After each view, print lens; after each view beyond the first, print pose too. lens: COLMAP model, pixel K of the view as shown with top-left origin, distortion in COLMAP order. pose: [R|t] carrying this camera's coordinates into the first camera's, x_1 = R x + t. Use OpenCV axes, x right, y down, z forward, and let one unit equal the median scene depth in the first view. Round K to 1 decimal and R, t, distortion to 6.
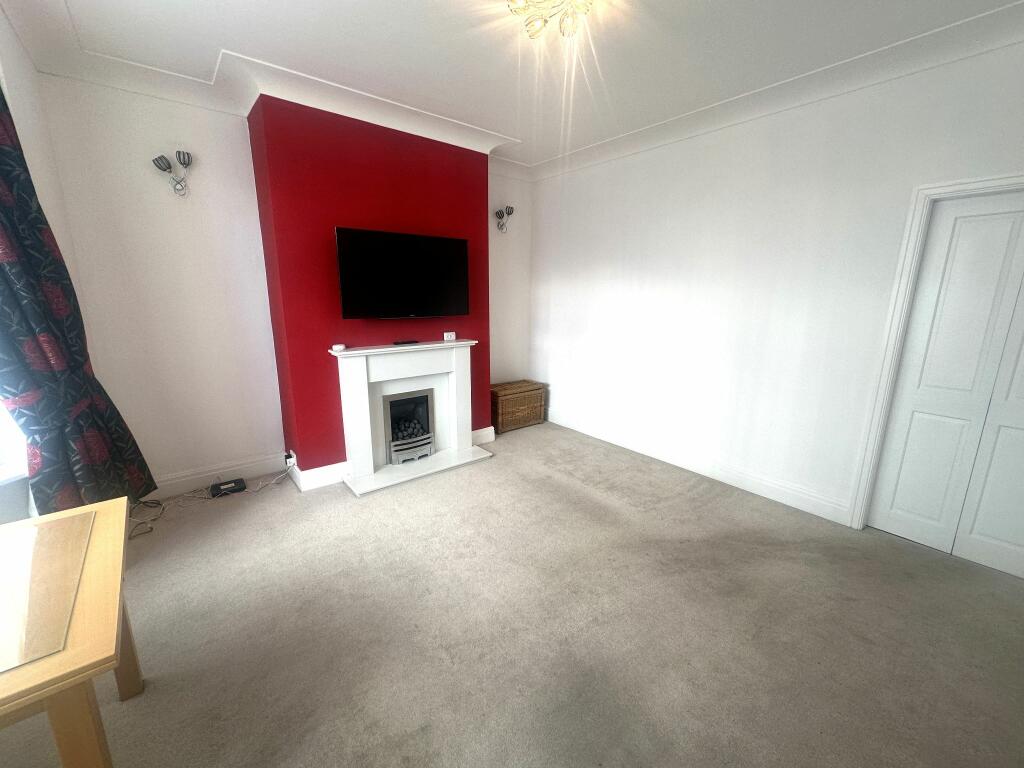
lens RADIAL K [[417.1, 0, 508.9], [0, 417.1, 383.0], [0, 0, 1]] dist [-0.001458, -0.000268]
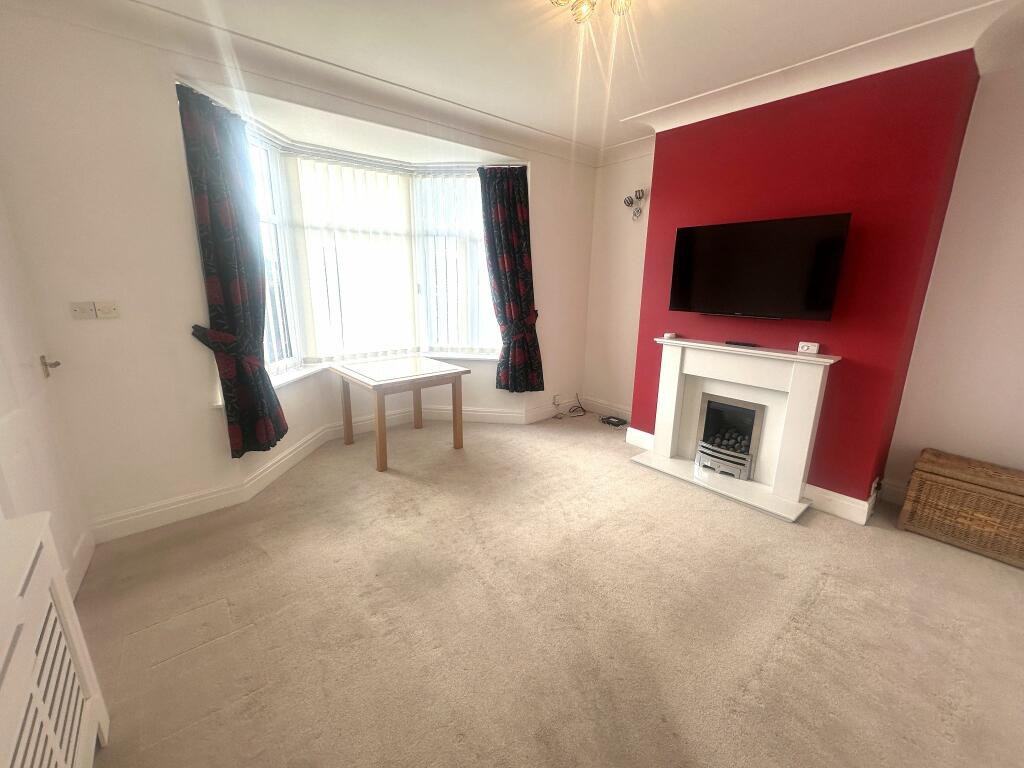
lens RADIAL K [[409.7, 0, 510.8], [0, 409.7, 386.6], [0, 0, 1]] dist [-0.011027, -0.000310]
pose [[0.025749, 0.241746, -0.969998, 0.656709], [-0.227329, 0.946313, 0.229809, -0.106701], [0.973477, 0.214592, 0.079323, 0.504068]]
